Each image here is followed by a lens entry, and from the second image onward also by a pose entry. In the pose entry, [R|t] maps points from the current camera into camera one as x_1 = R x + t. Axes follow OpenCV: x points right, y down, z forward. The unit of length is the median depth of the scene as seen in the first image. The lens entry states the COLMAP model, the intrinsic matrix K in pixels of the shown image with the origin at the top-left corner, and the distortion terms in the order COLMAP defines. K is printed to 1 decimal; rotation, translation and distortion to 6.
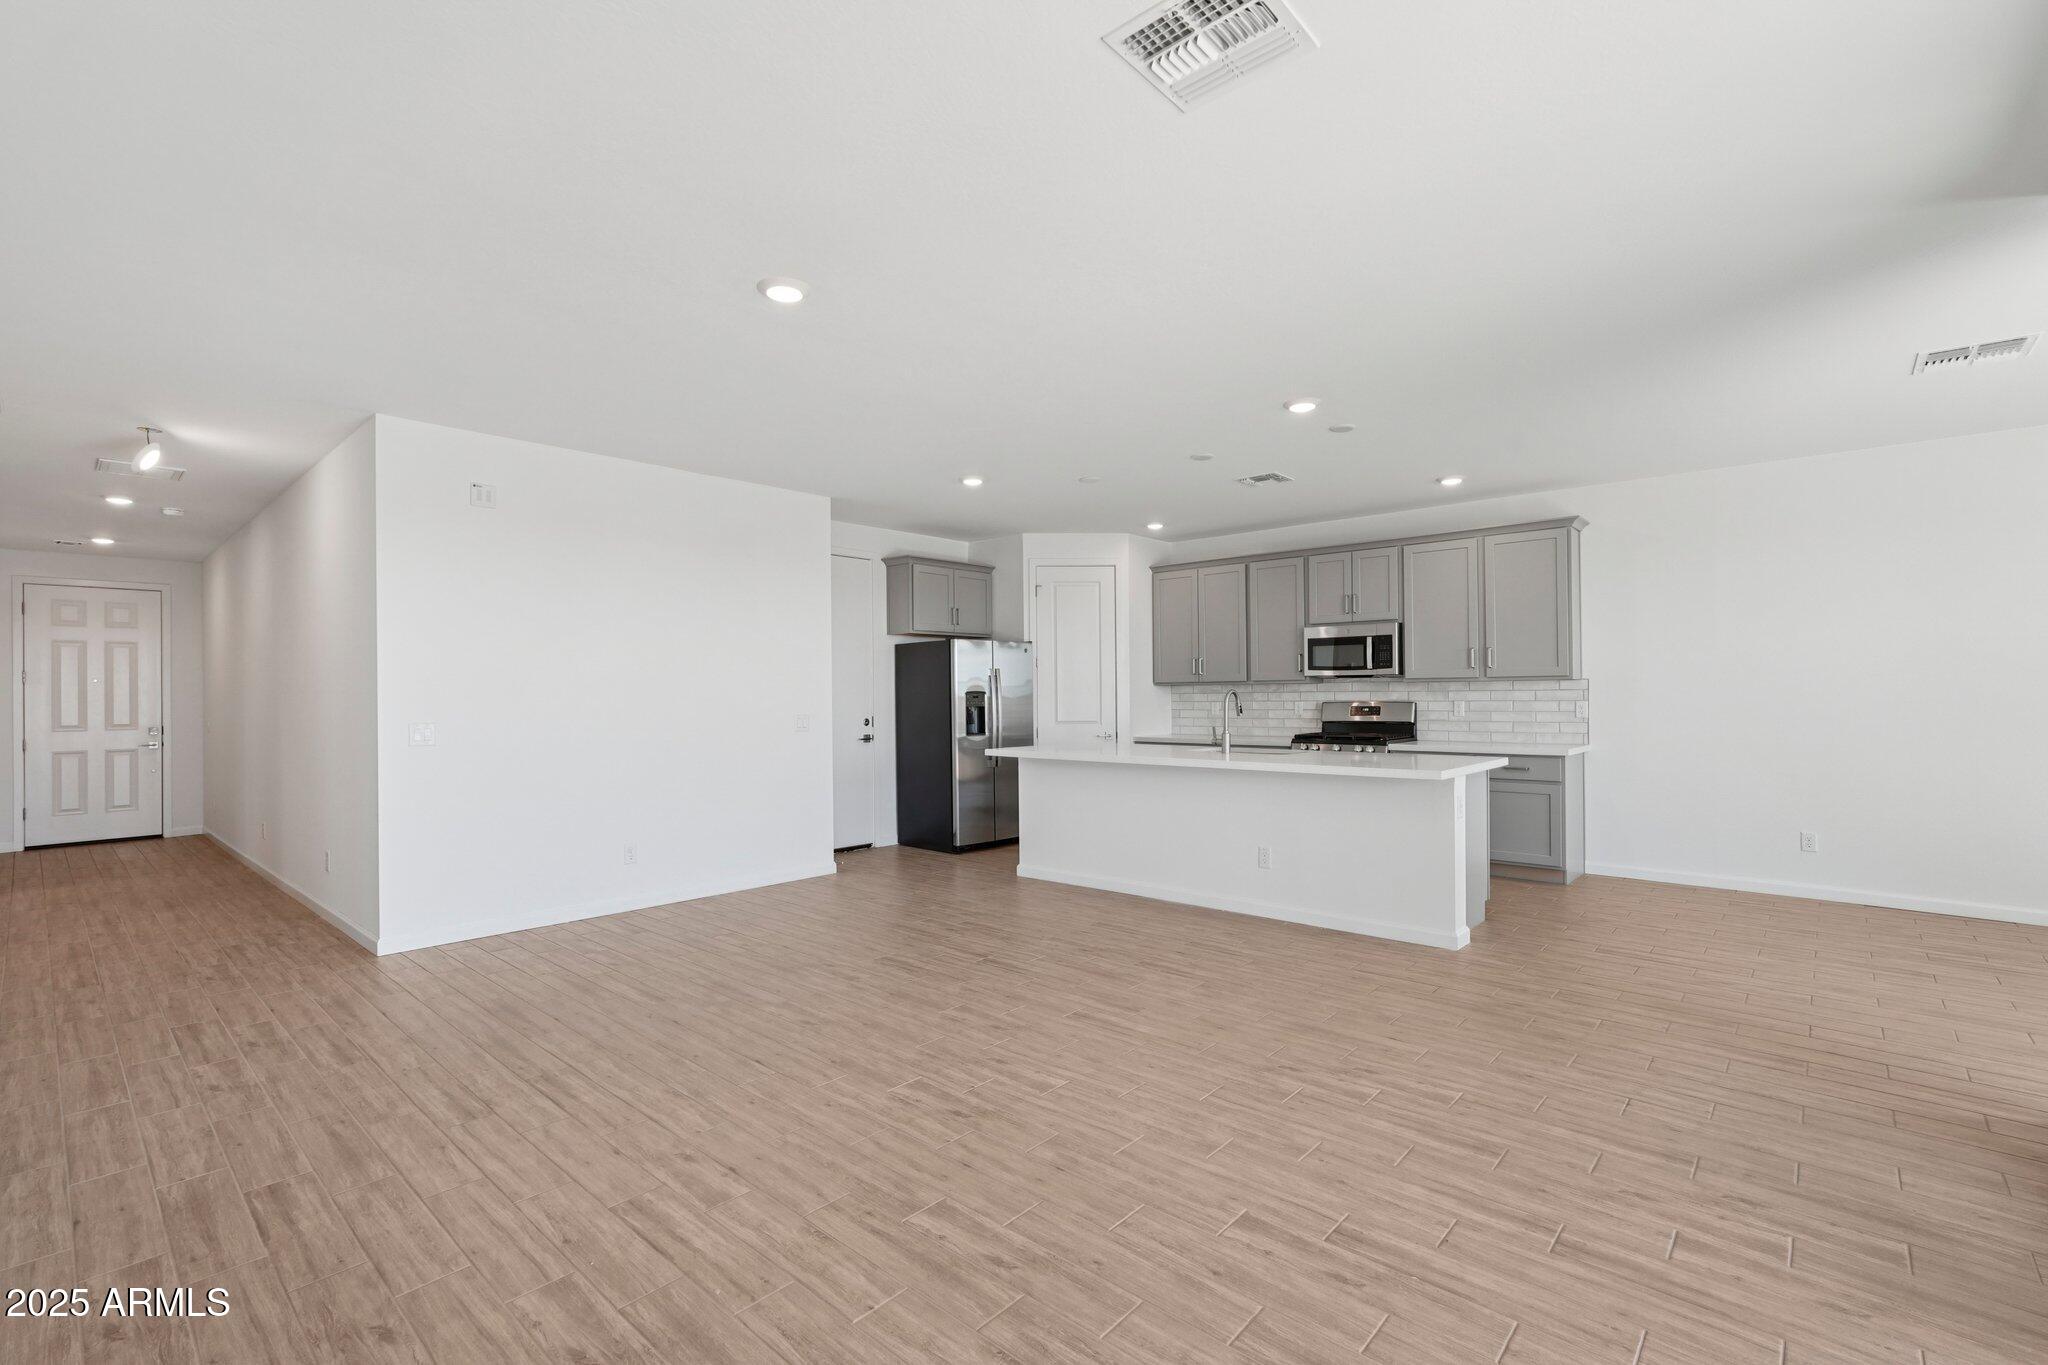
lens RADIAL K [[914.7, 0, 1024.9], [0, 914.7, 692.9], [0, 0, 1]] dist [0.004009, 0.000527]
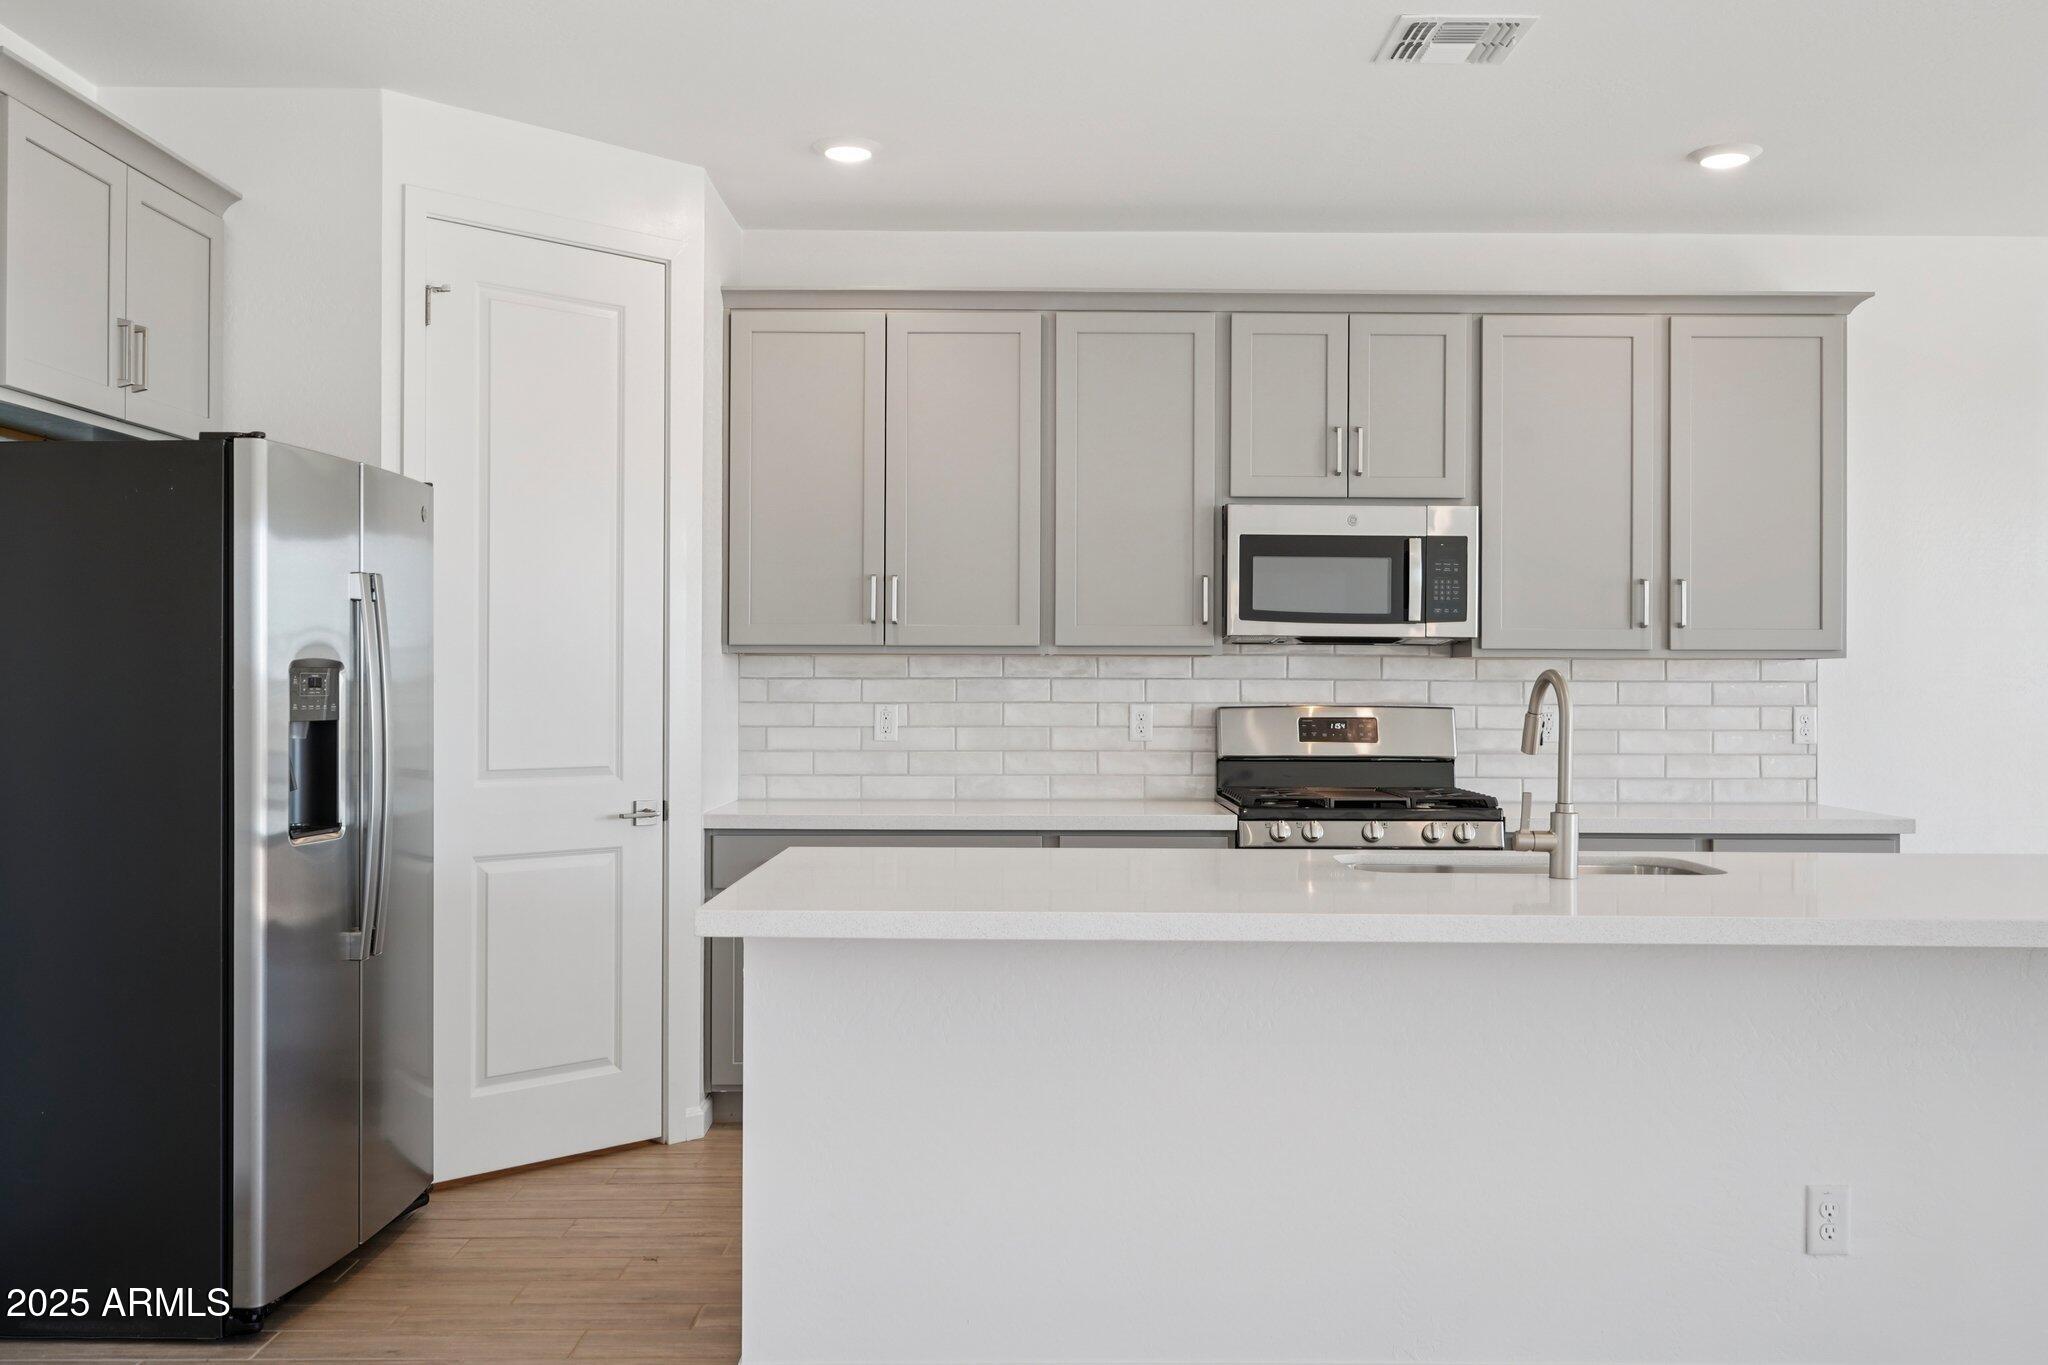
lens RADIAL K [[1827.3, 0, 1024.0], [0, 1827.3, 667.9], [0, 0, 1]] dist [0.005877, 0.005872]
pose [[0.736335, 0.015846, 0.676432, -0.254505], [-0.011626, 0.999874, -0.010768, 0.003374], [-0.676517, 0.000065, 0.736427, 0.521774]]
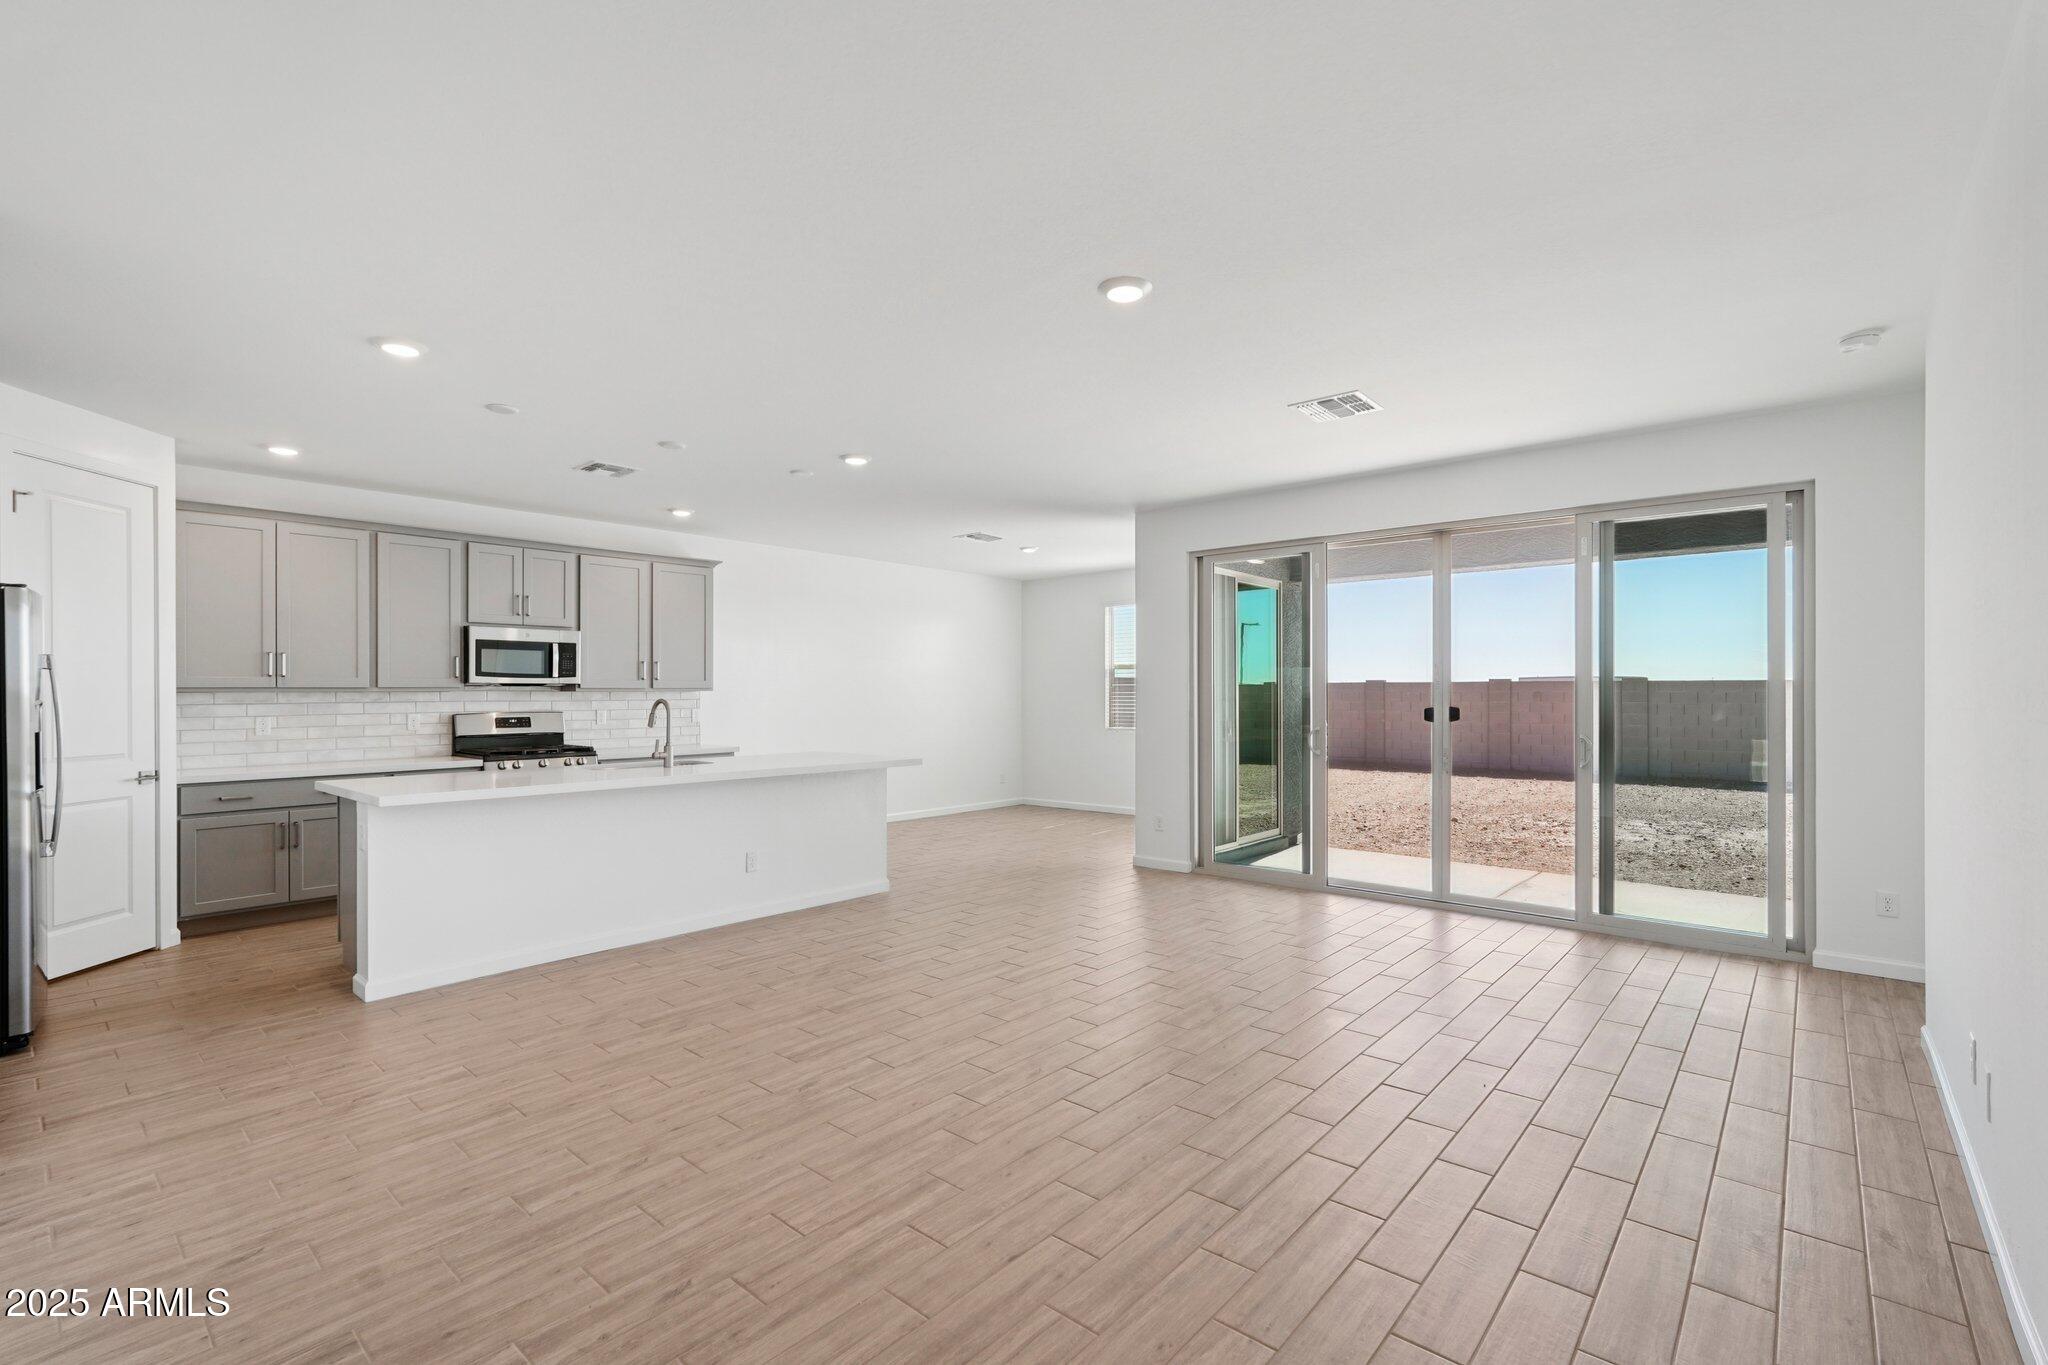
lens RADIAL K [[914.7, 0, 1024.9], [0, 914.7, 692.9], [0, 0, 1]] dist [0.004009, 0.000527]
pose [[-0.018835, 0.008686, 0.999785, -0.558907], [0.003697, 0.999956, -0.008618, -0.000026], [-0.999816, 0.003534, -0.018867, 0.509203]]
